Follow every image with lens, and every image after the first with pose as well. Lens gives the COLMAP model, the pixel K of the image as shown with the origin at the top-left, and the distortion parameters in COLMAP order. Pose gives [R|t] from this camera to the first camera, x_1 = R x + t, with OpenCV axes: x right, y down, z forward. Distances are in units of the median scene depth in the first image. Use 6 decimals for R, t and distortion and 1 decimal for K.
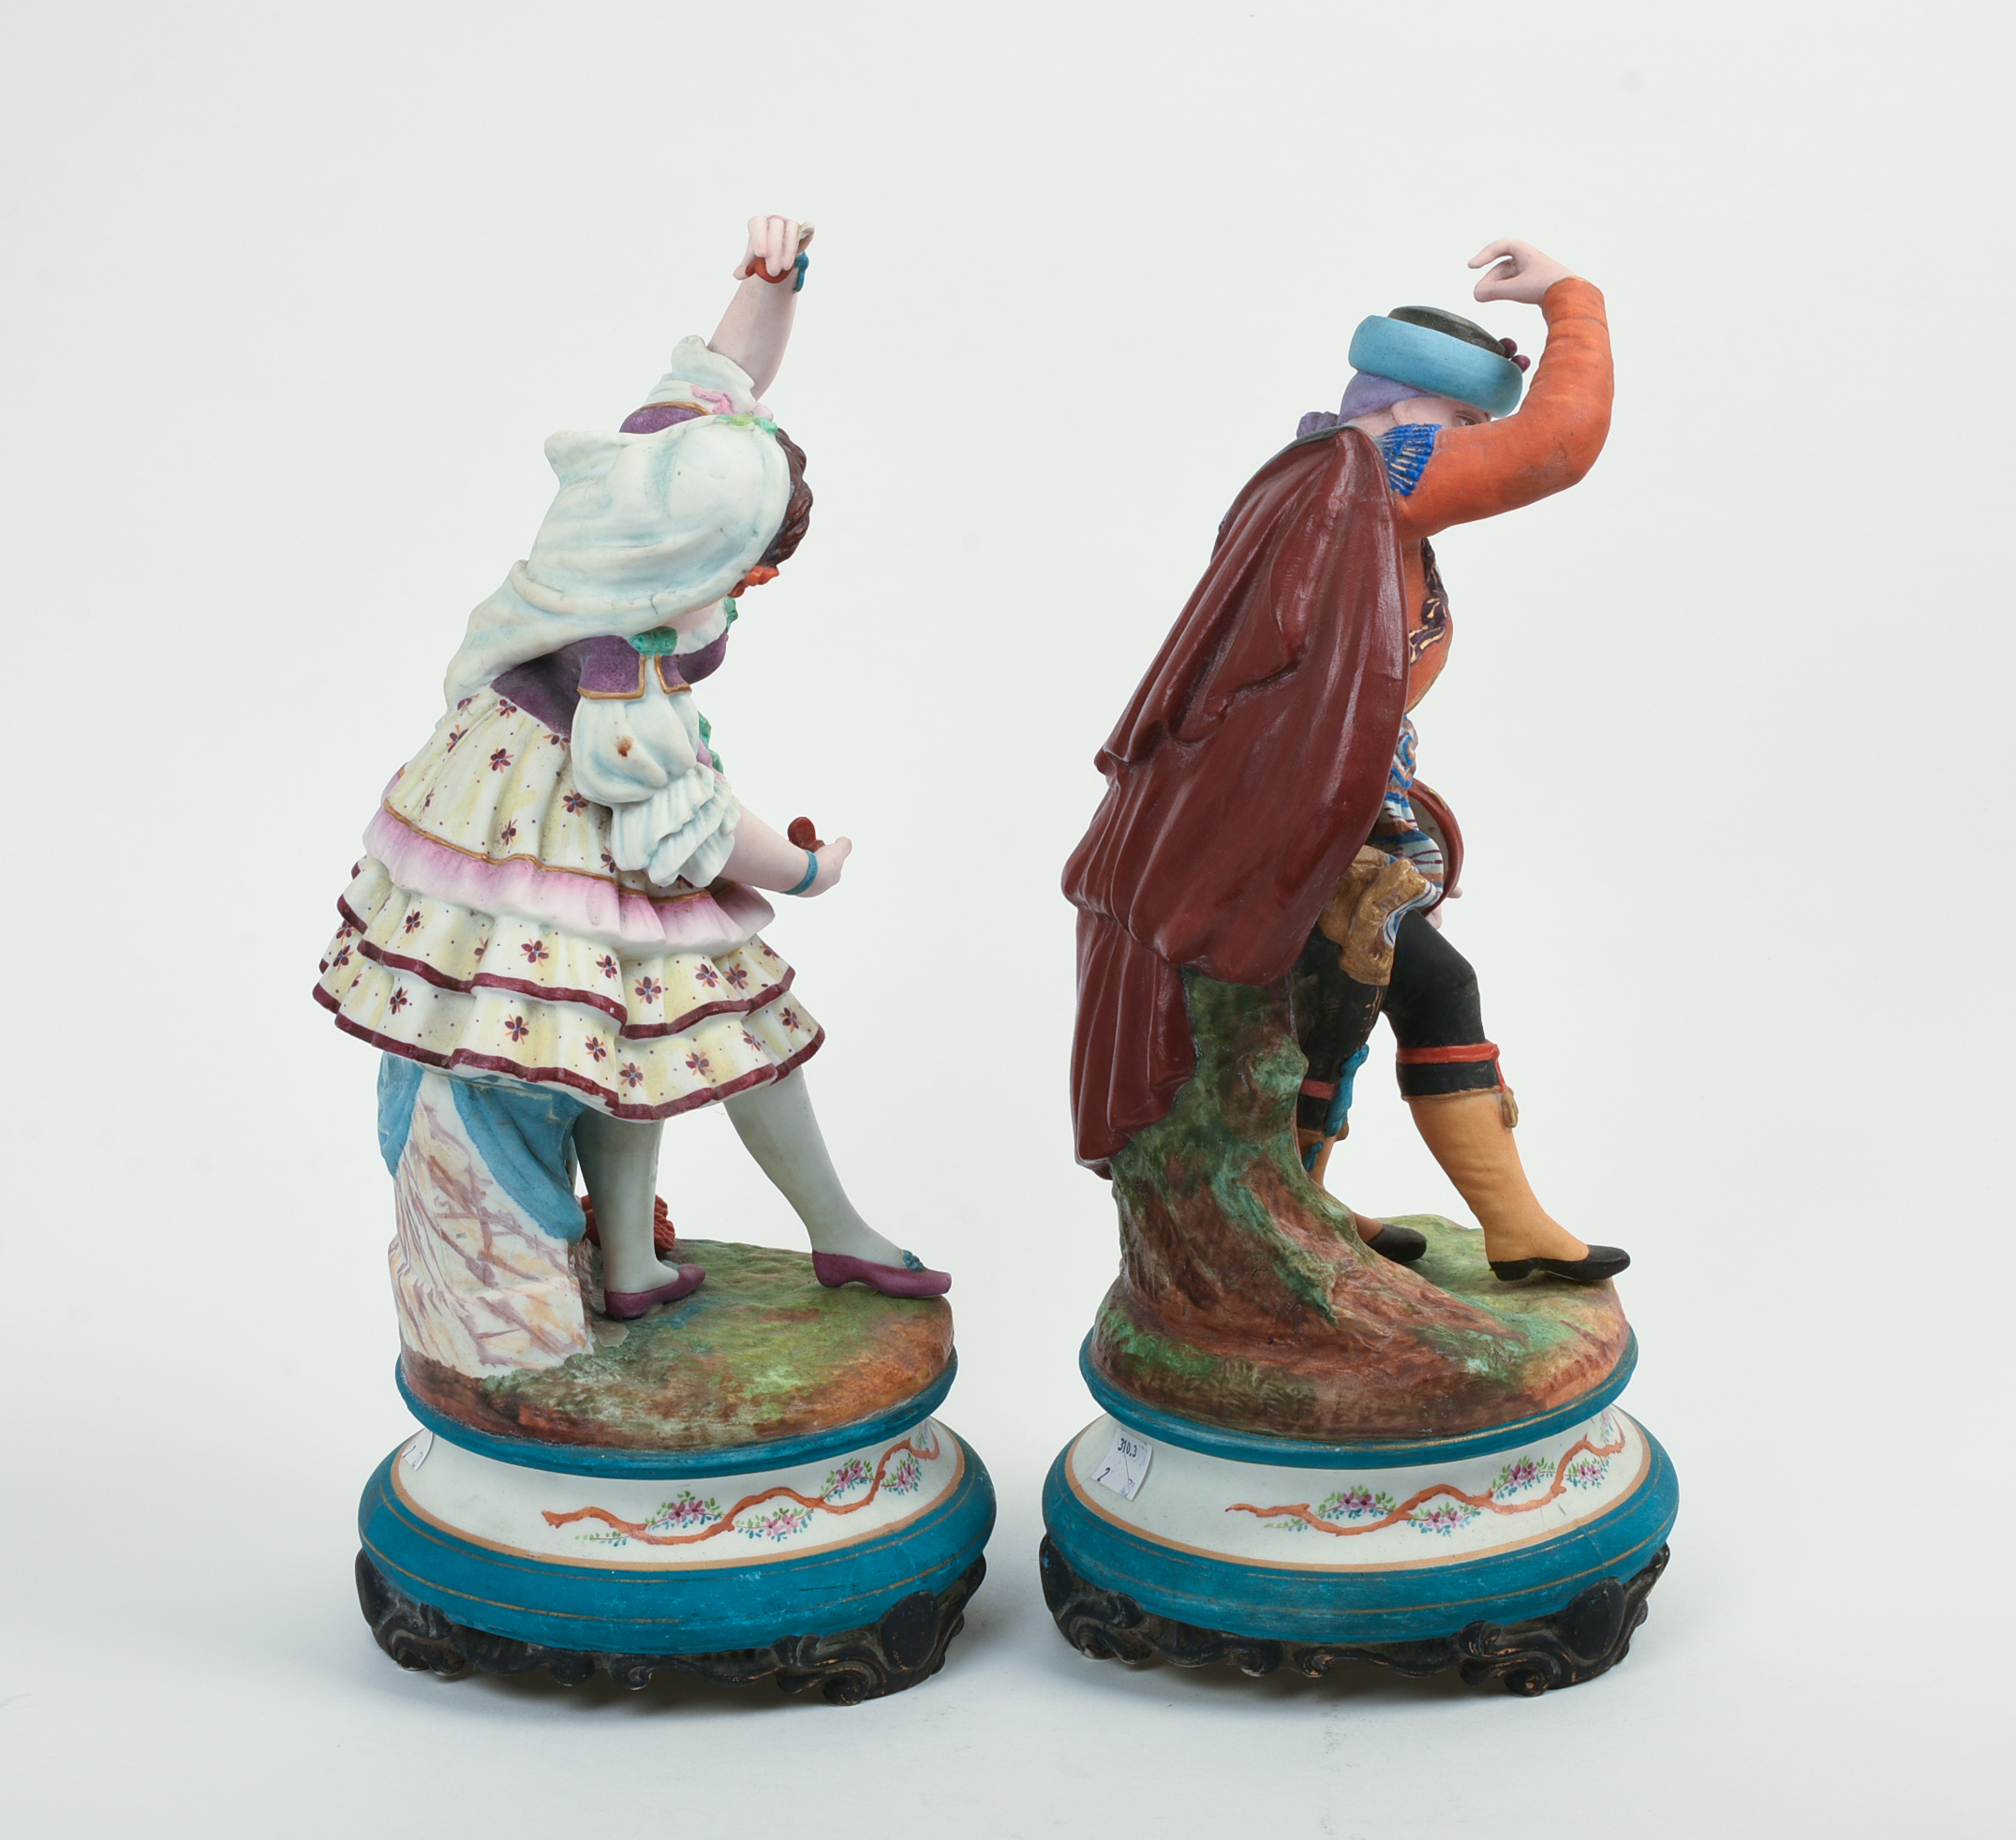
lens RADIAL K [[5096.4, 0, 1007.7], [0, 5096.4, 921.4], [0, 0, 1]] dist [-0.044776, 0.000000]
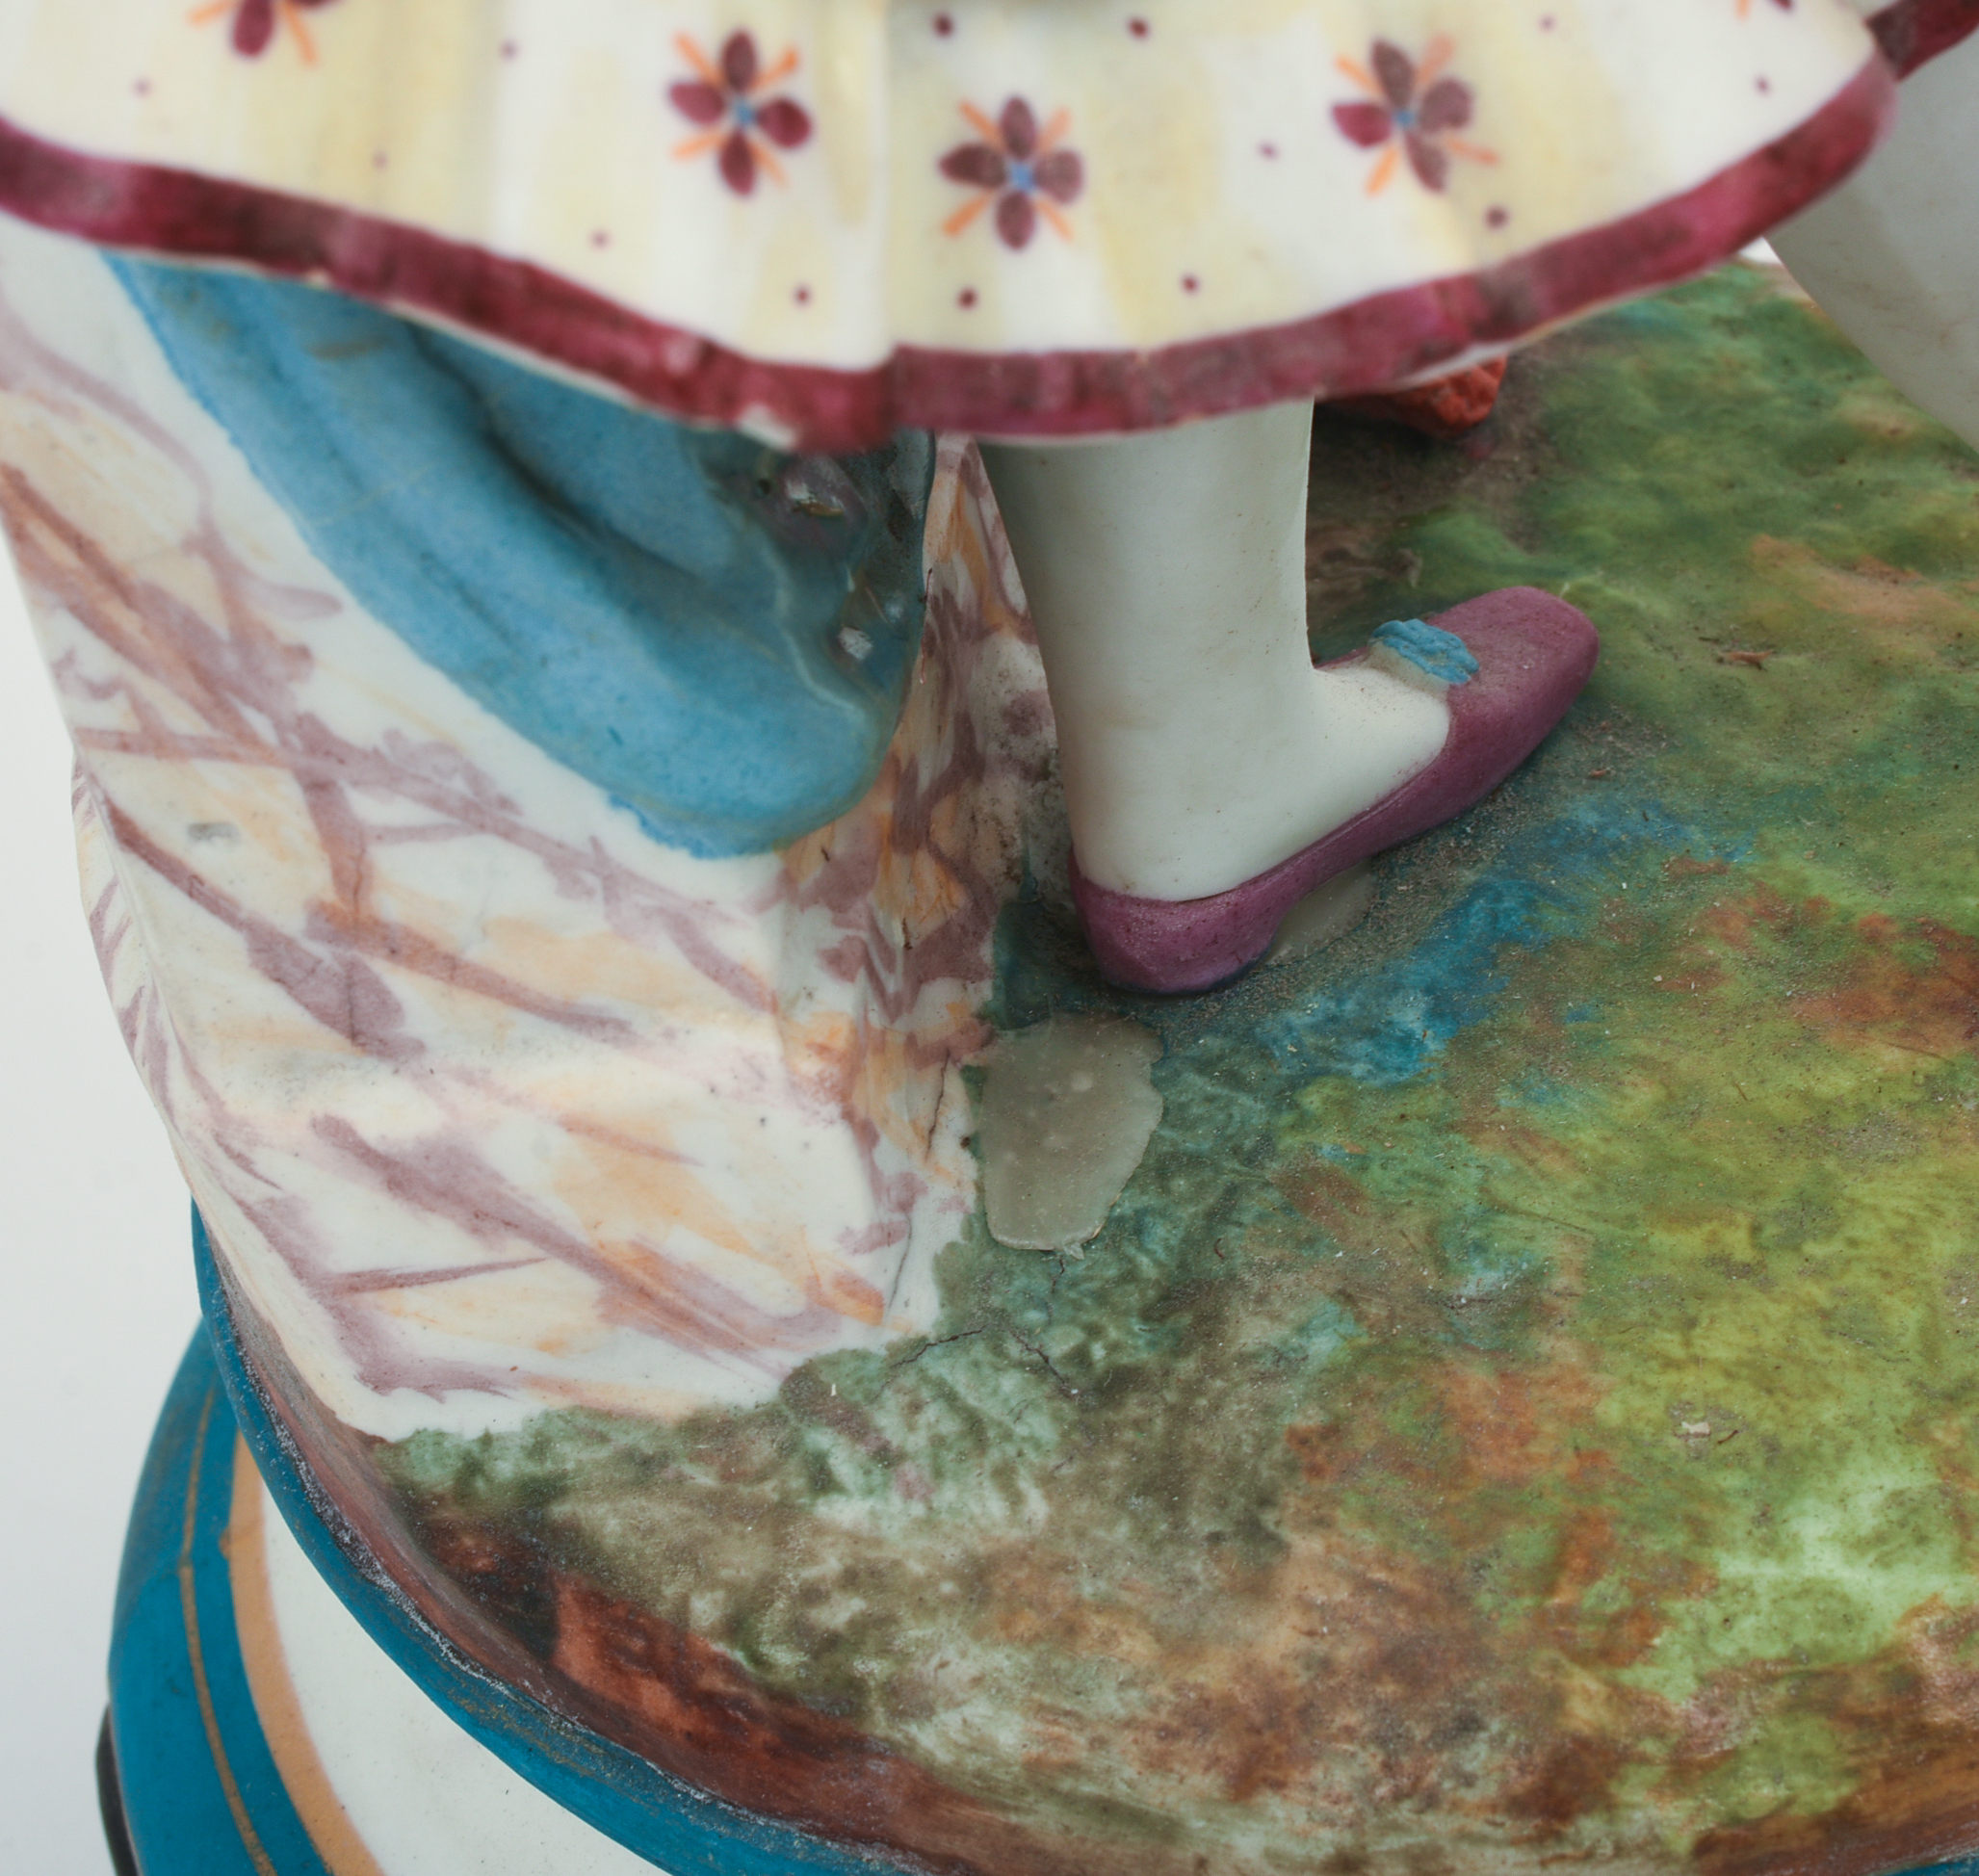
lens RADIAL K [[6471.9, 0, 983.9], [0, 6471.9, 935.3], [0, 0, 1]] dist [-0.064561, 0.000000]
pose [[0.971875, 0.084619, -0.219771, -0.024814], [0.016630, 0.906226, 0.422467, -0.037510], [0.234911, -0.414240, 0.879330, 0.788538]]
